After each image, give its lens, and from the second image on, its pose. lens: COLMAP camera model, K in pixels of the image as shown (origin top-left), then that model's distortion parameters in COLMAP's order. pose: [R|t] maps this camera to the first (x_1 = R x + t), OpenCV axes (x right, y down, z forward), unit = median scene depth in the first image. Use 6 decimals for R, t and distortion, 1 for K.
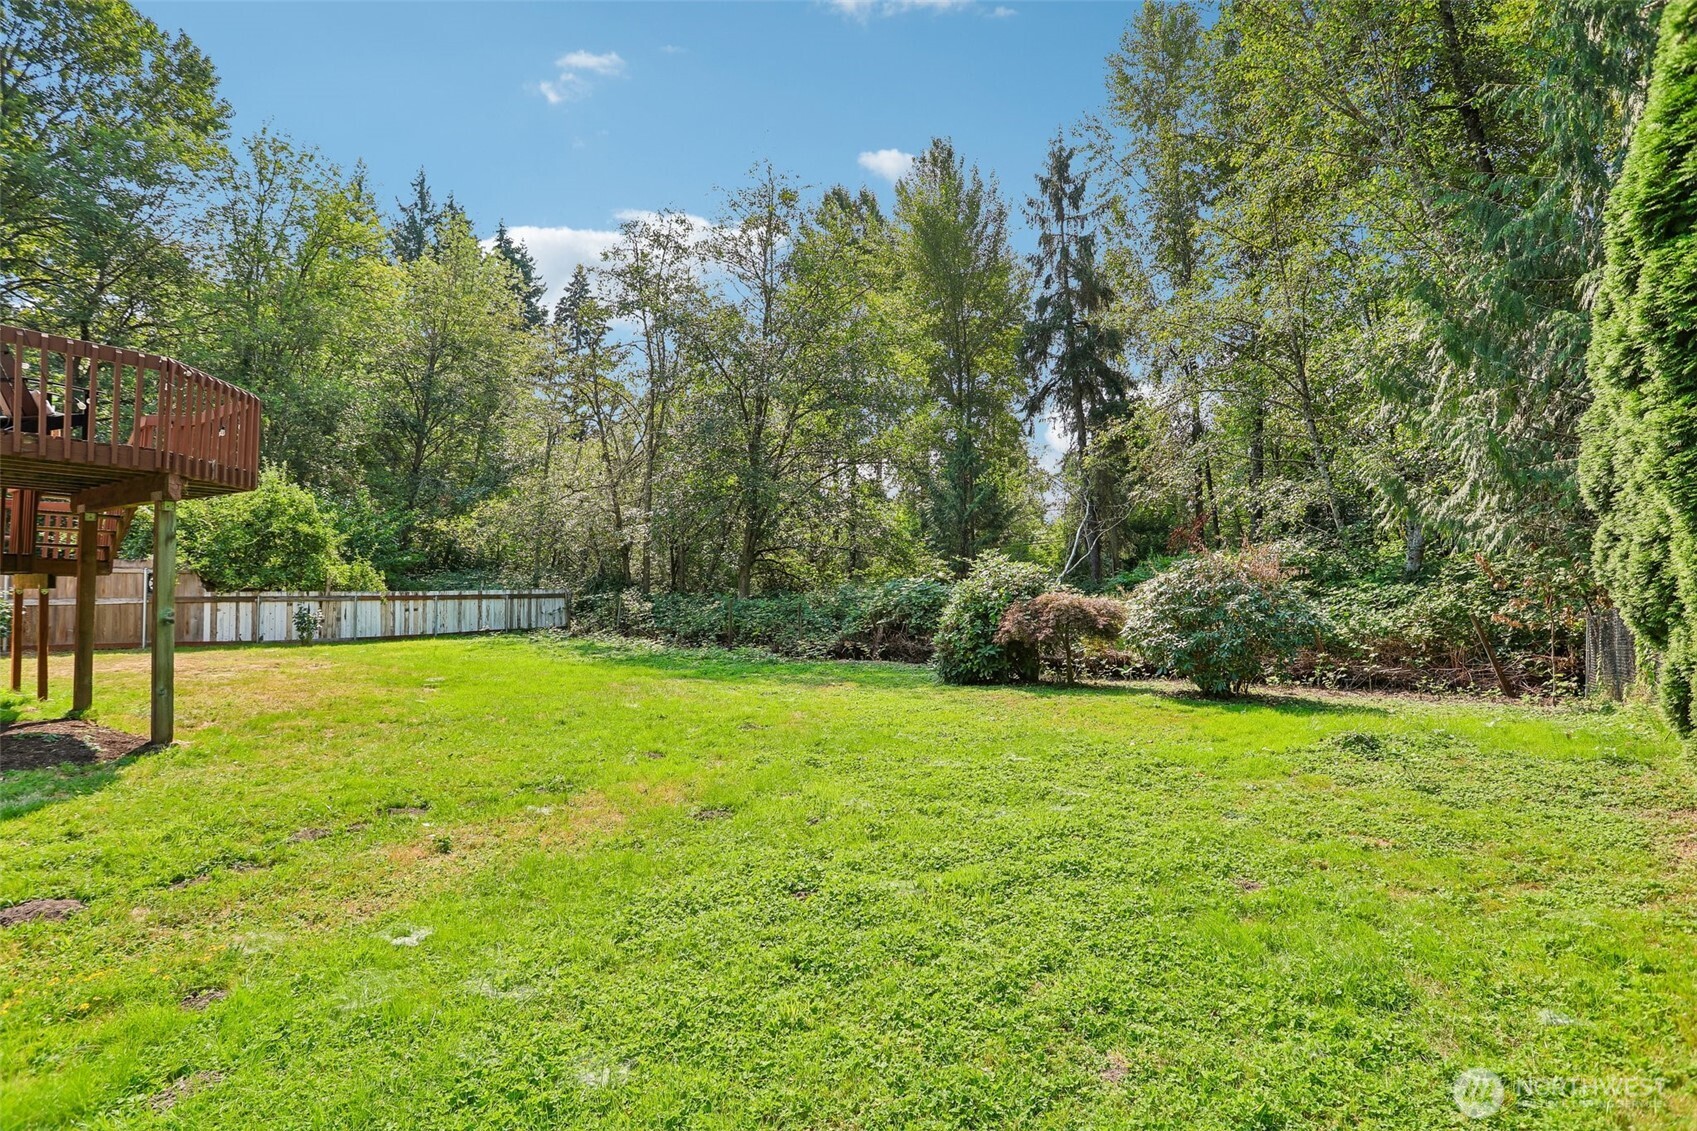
lens RADIAL K [[835.0, 0, 854.4], [0, 835.0, 549.9], [0, 0, 1]] dist [-0.053577, 0.022662]
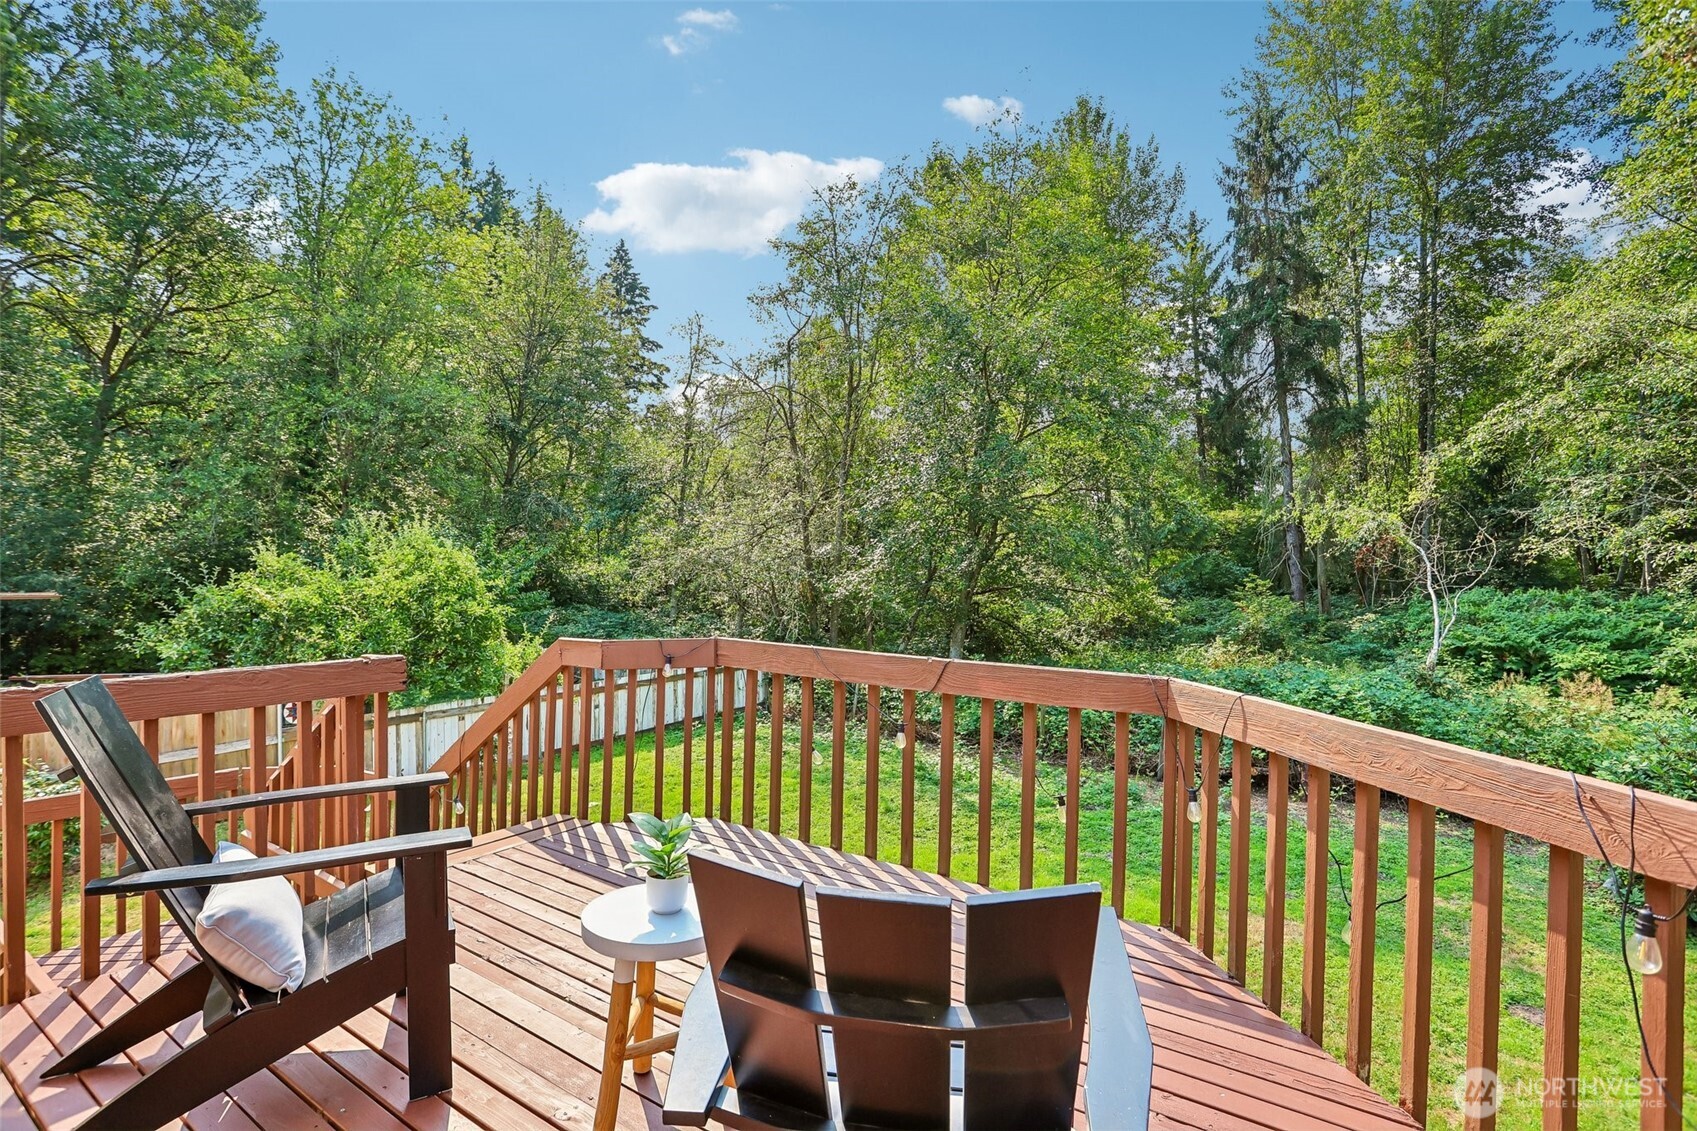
lens RADIAL K [[835.0, 0, 859.1], [0, 835.0, 559.2], [0, 0, 1]] dist [-0.053577, 0.022662]
pose [[0.999994, 0.003126, 0.001523, -0.176999], [-0.003181, 0.999290, 0.037537, -0.052022], [-0.001404, -0.037542, 0.999294, 0.146032]]
